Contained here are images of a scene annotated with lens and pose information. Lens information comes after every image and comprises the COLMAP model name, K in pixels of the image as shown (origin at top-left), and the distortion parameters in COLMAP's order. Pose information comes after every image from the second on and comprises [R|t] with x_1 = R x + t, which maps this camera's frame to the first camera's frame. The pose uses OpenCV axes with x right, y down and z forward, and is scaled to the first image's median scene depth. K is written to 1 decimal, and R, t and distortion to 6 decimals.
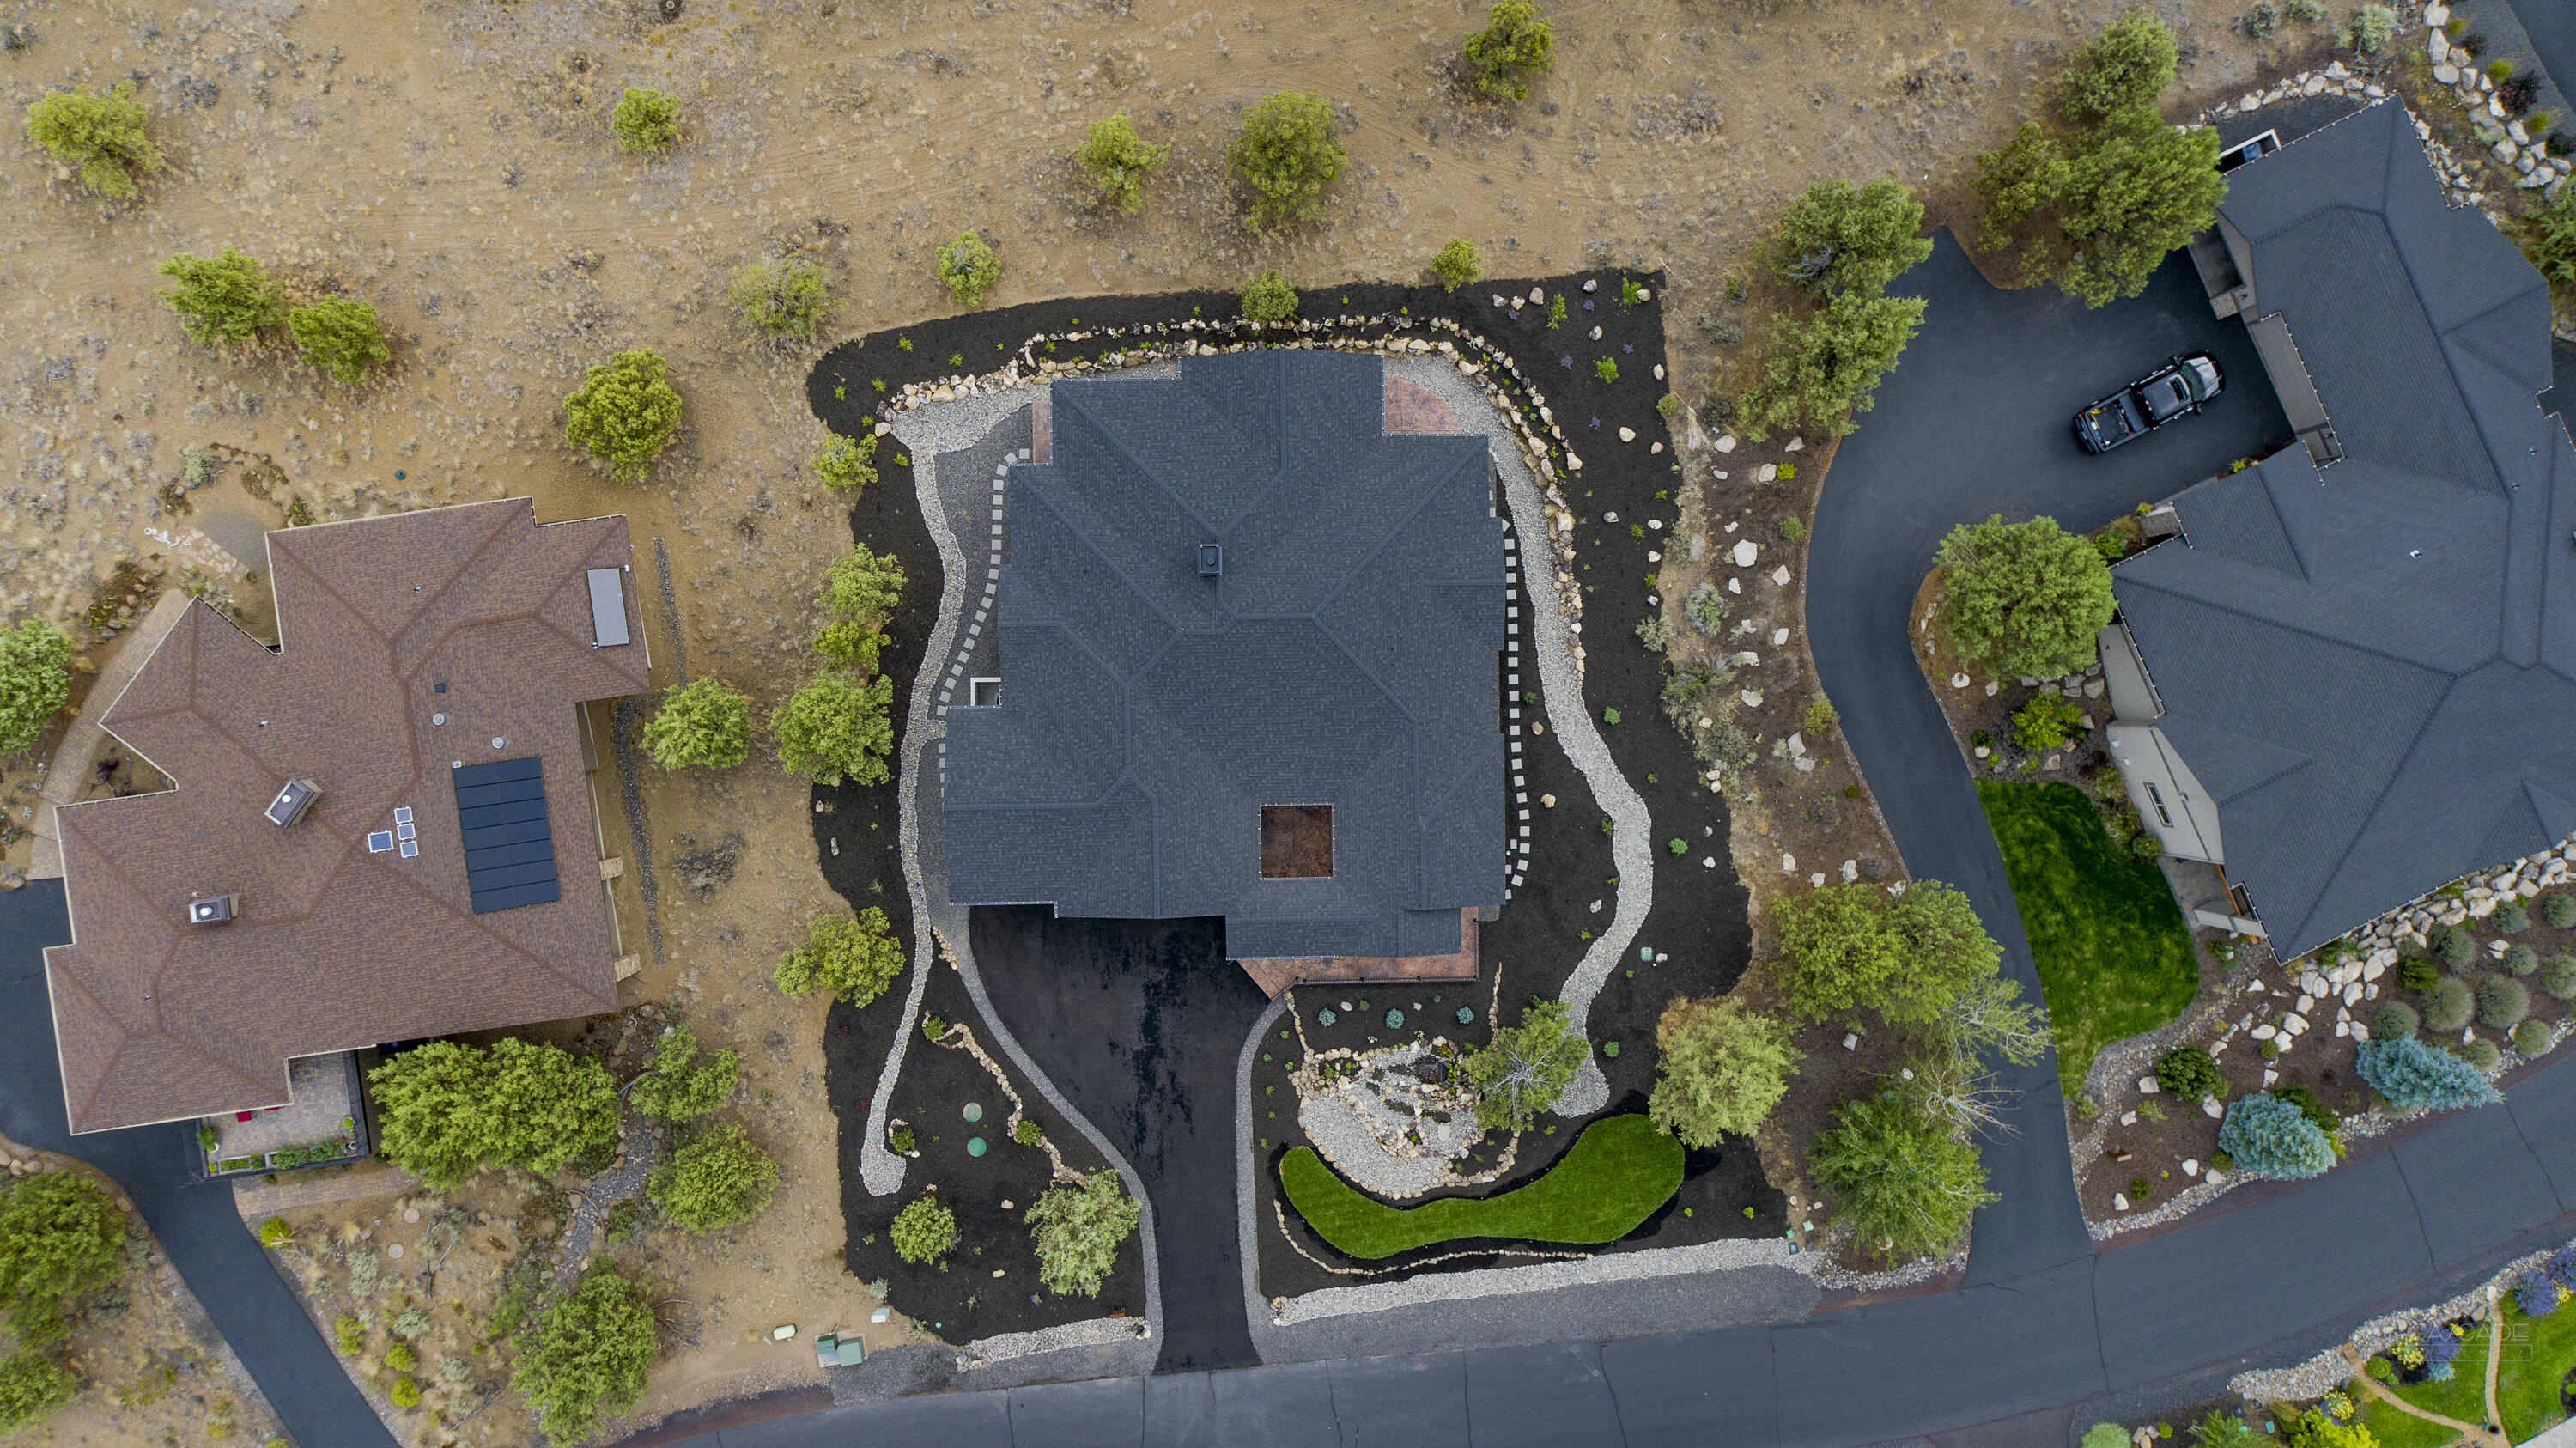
lens RADIAL K [[1738.1, 0, 1283.2], [0, 1738.1, 721.5], [0, 0, 1]] dist [-0.017674, 0.015533]
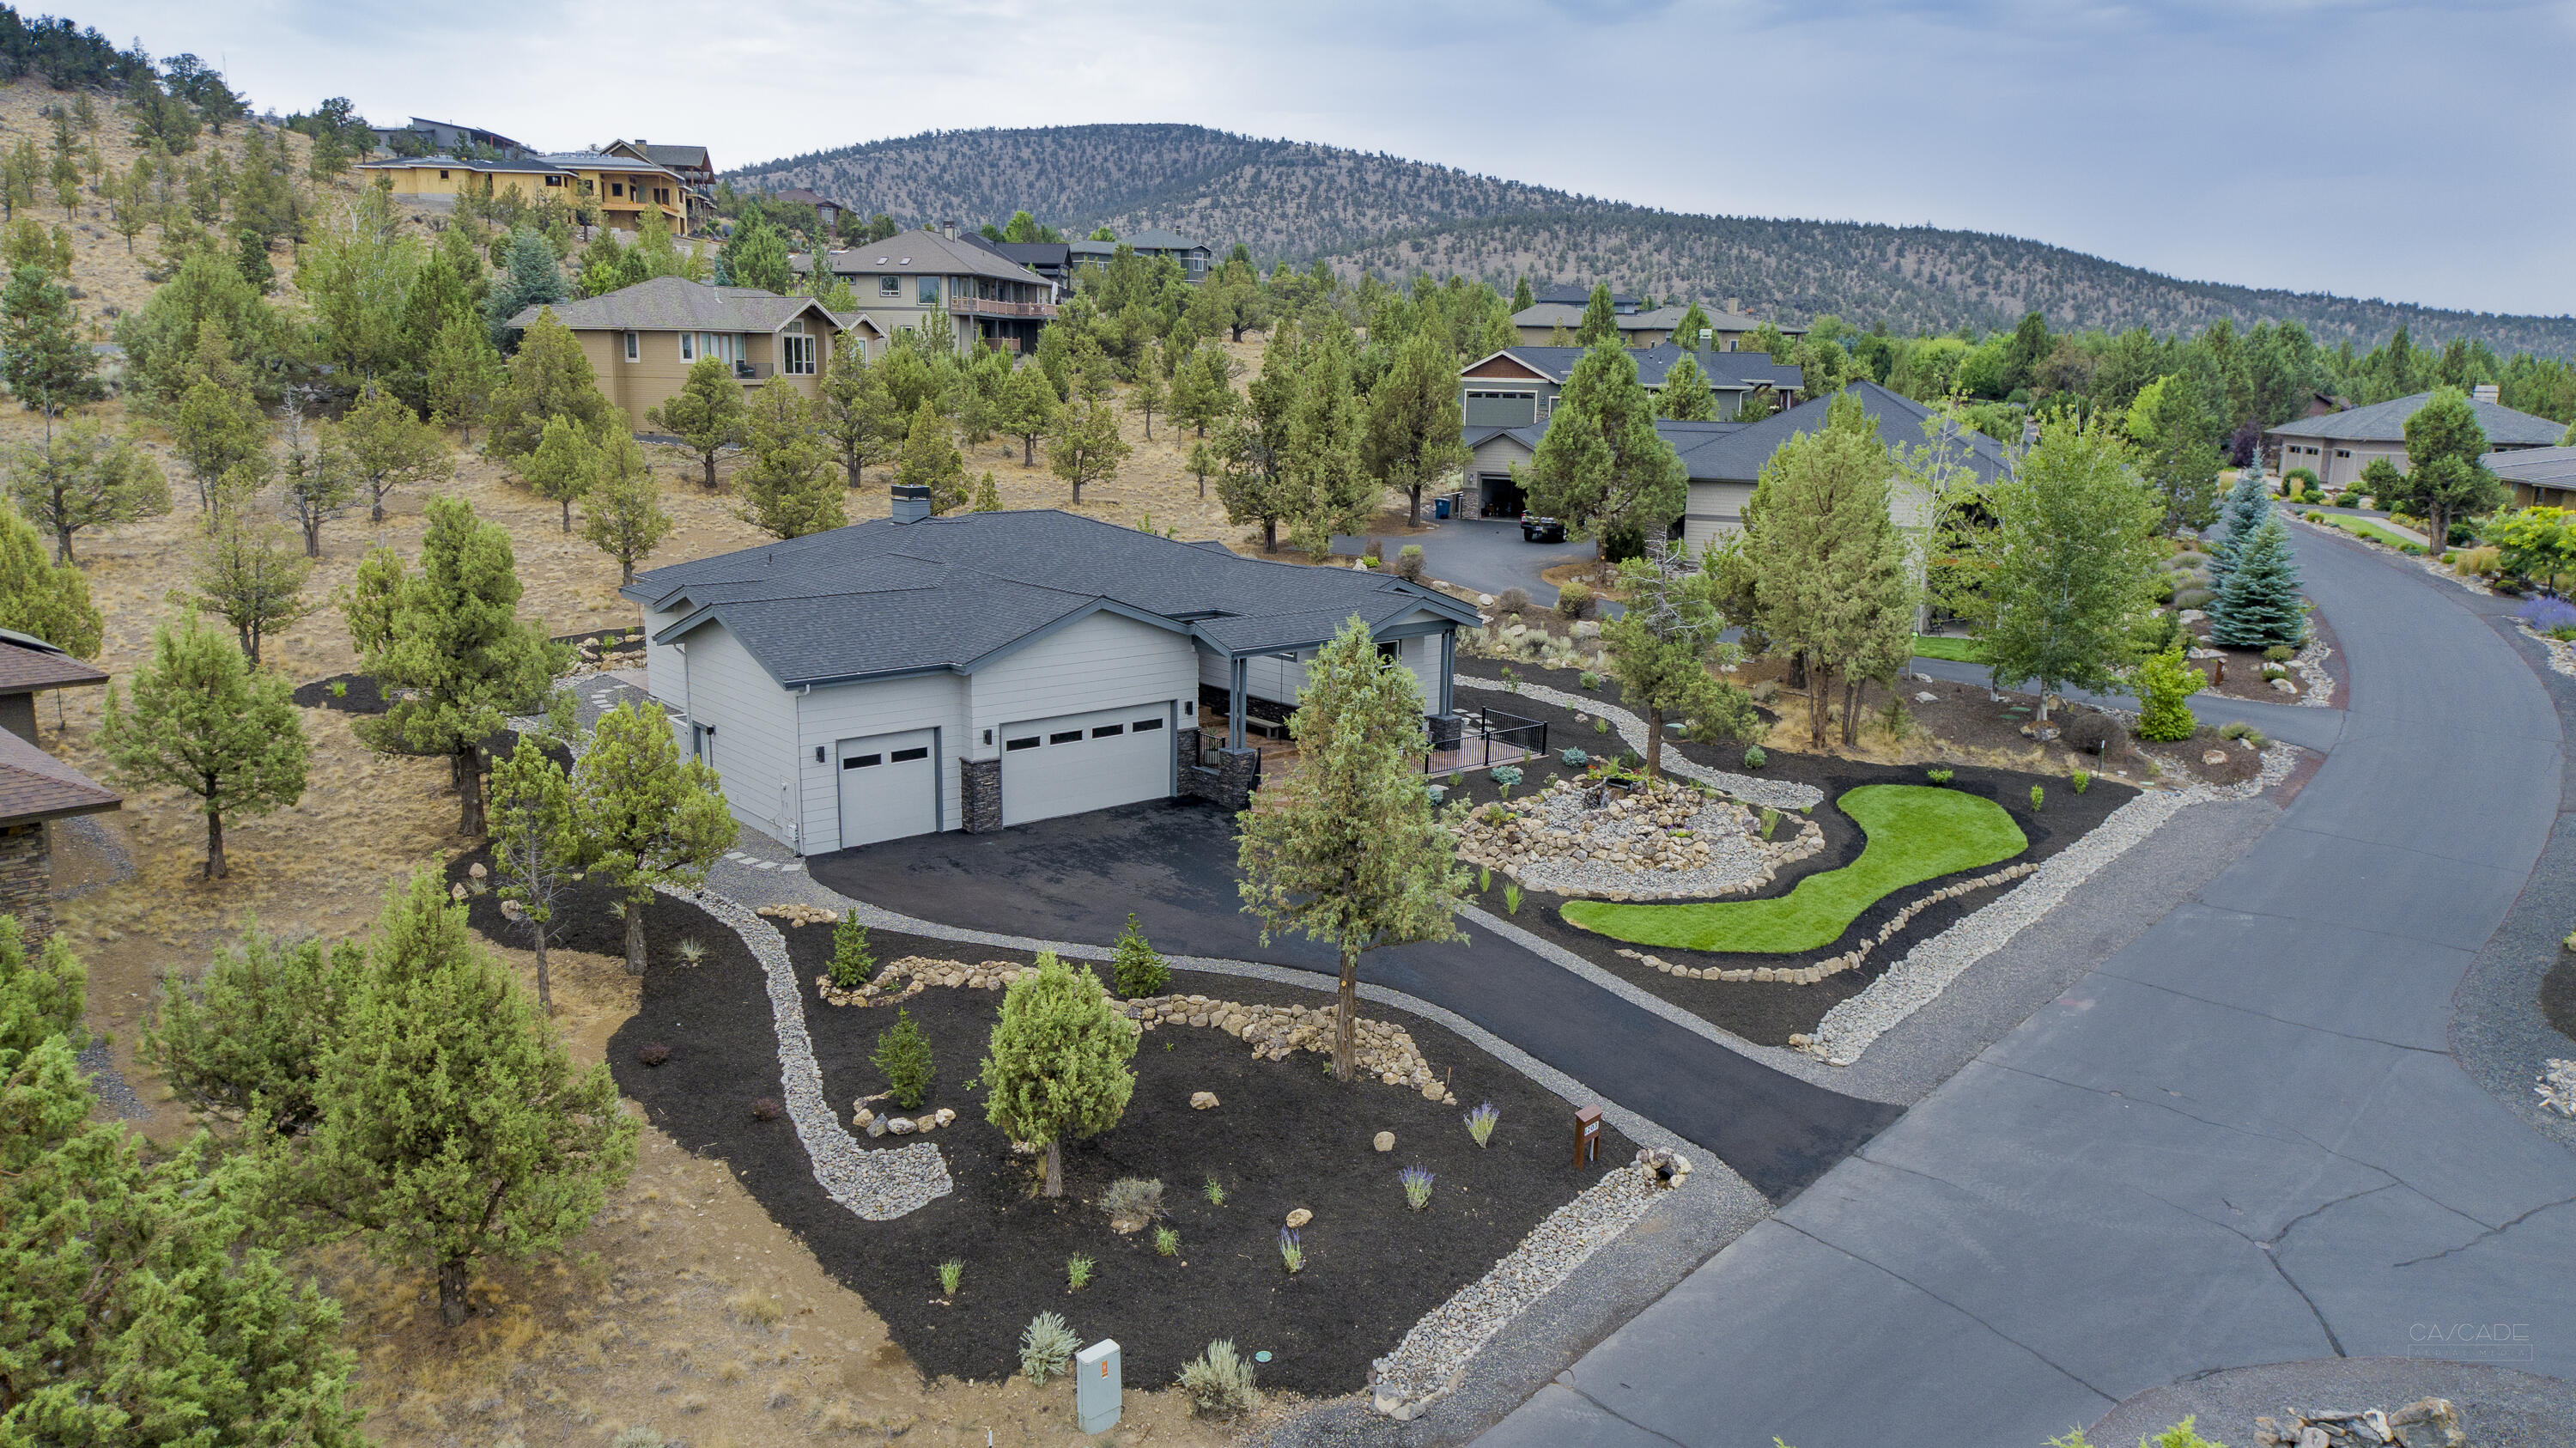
lens RADIAL K [[1738.1, 0, 1283.2], [0, 1738.1, 721.5], [0, 0, 1]] dist [-0.017674, 0.015533]
pose [[0.768620, -0.145187, 0.623013, -0.394189], [0.639648, 0.161257, -0.751563, 0.594989], [0.008652, 0.976175, 0.216814, 0.836126]]
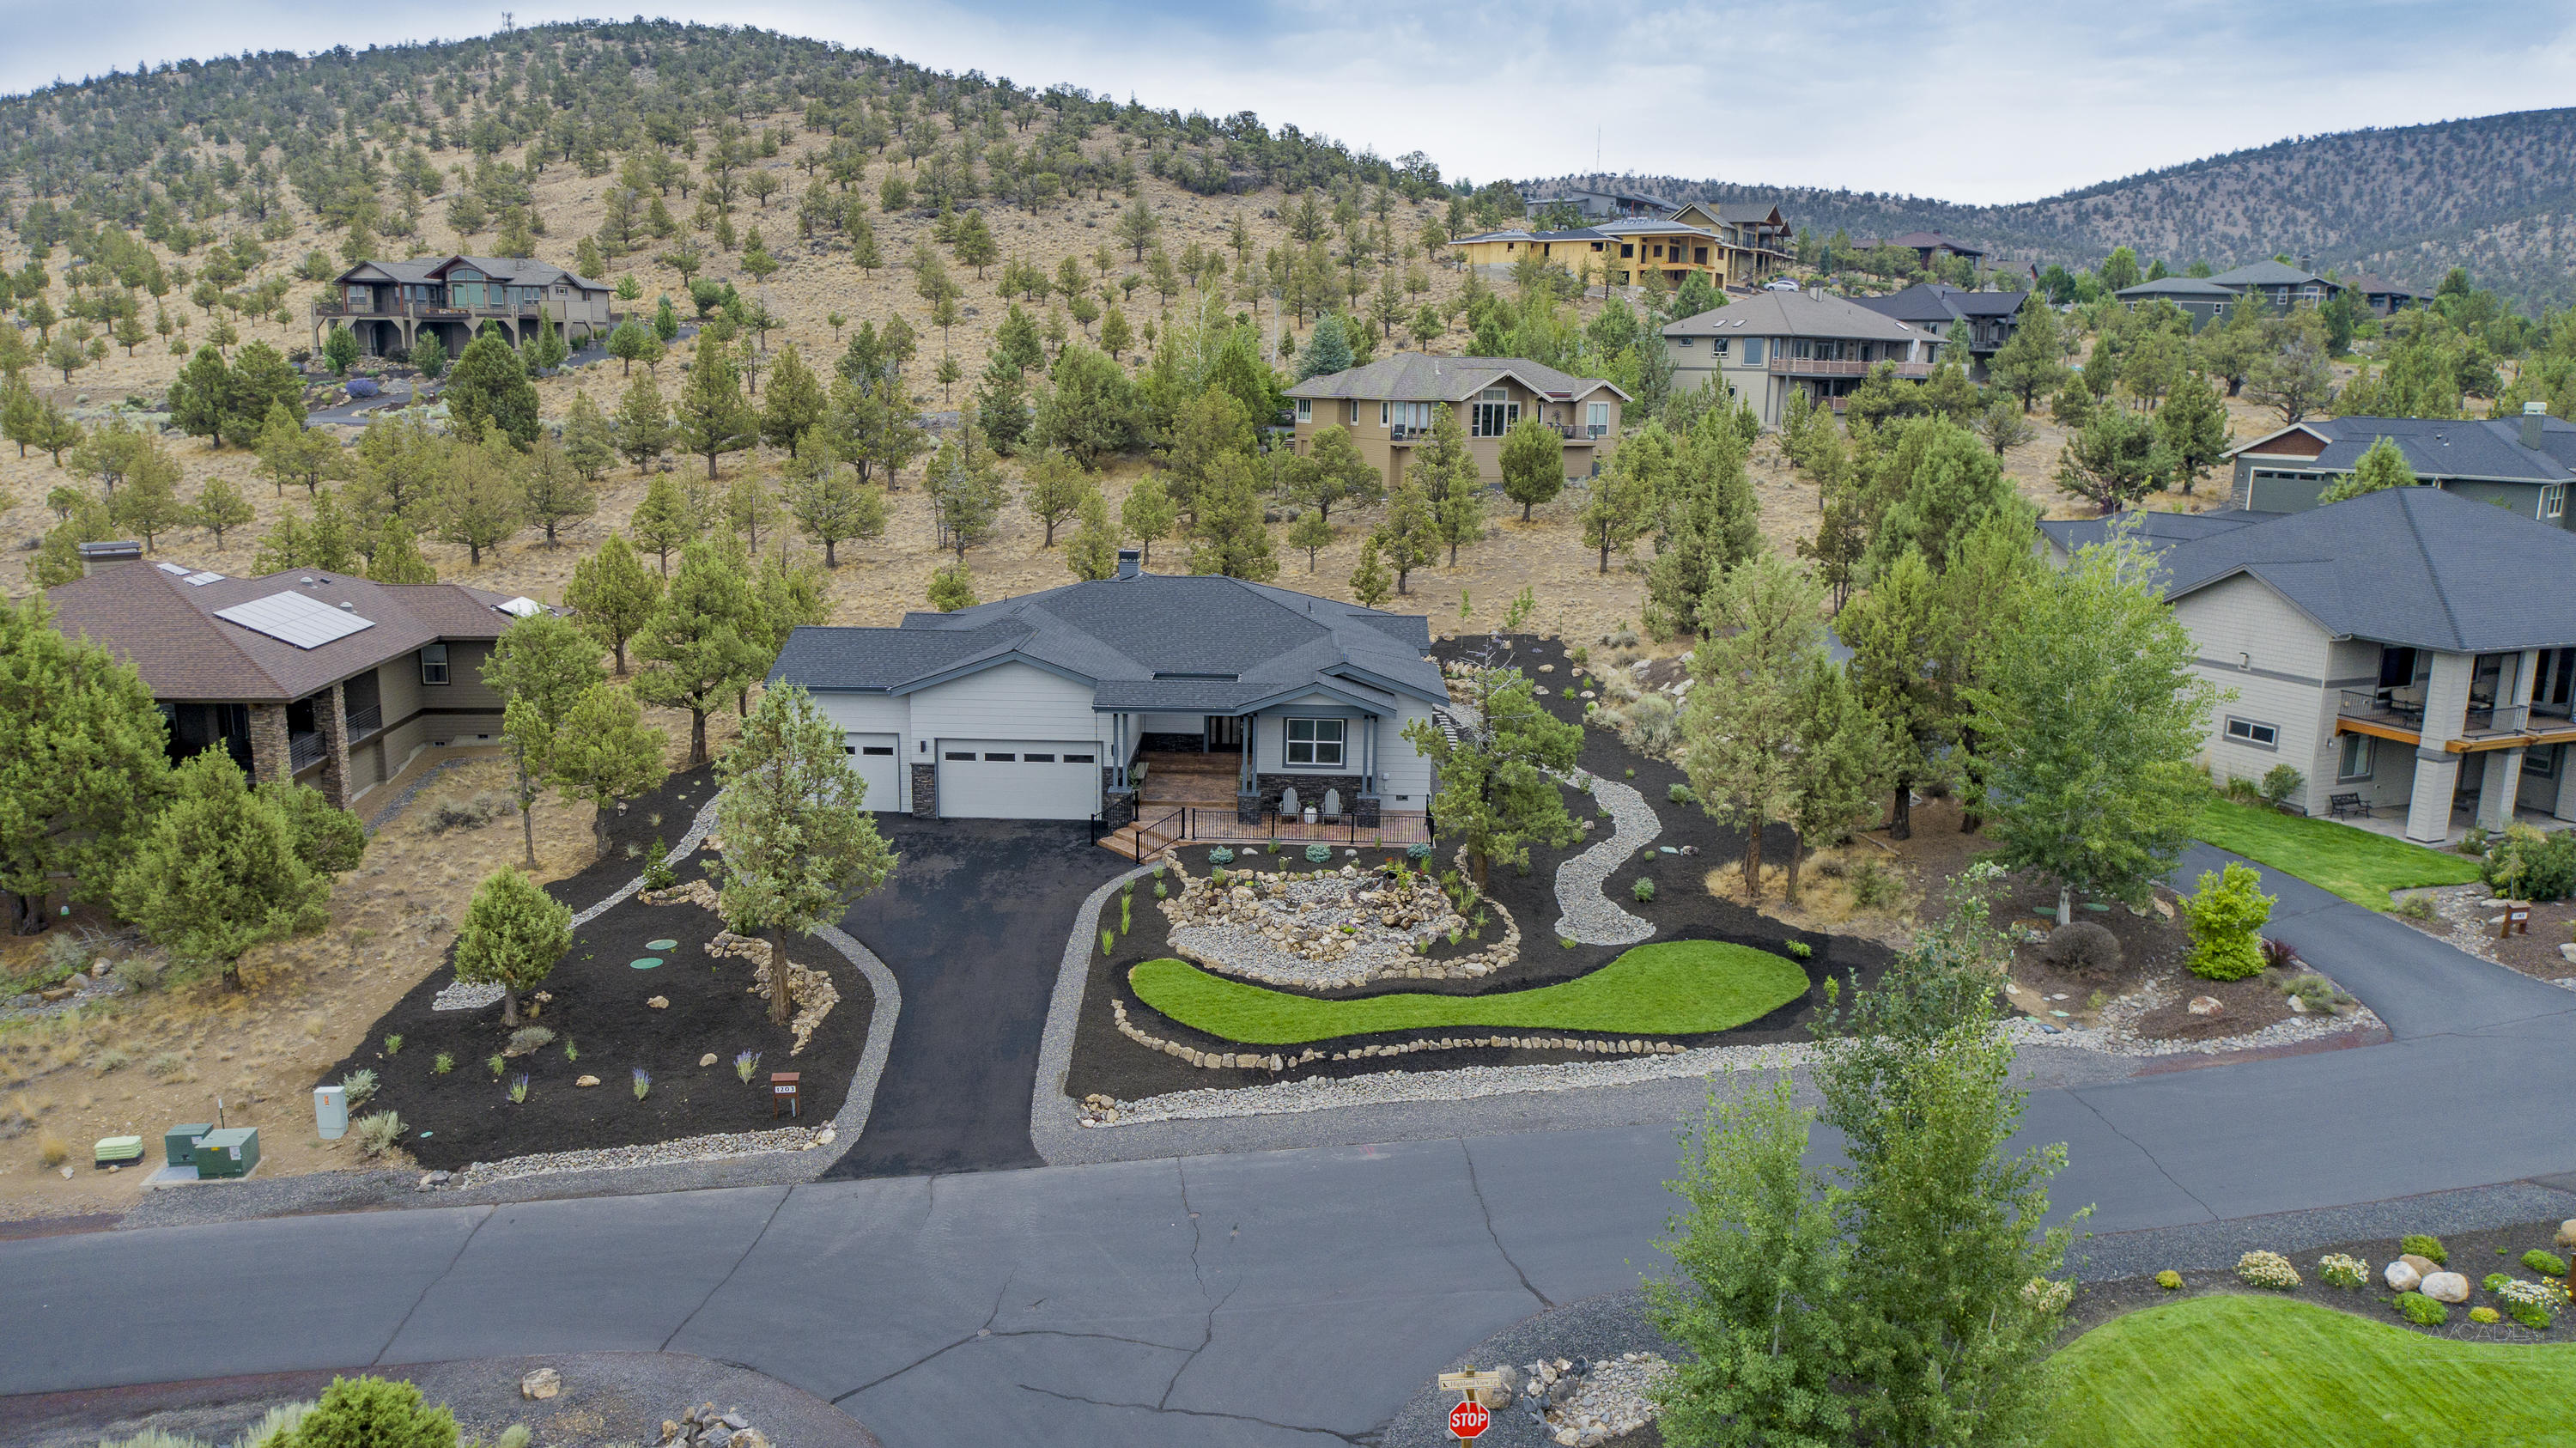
lens RADIAL K [[1738.1, 0, 1283.2], [0, 1738.1, 721.5], [0, 0, 1]] dist [-0.017674, 0.015533]
pose [[0.999490, -0.006620, -0.031254, 0.071911], [-0.029380, 0.193803, -0.980600, 0.841303], [0.012549, 0.981018, 0.193509, 0.808914]]
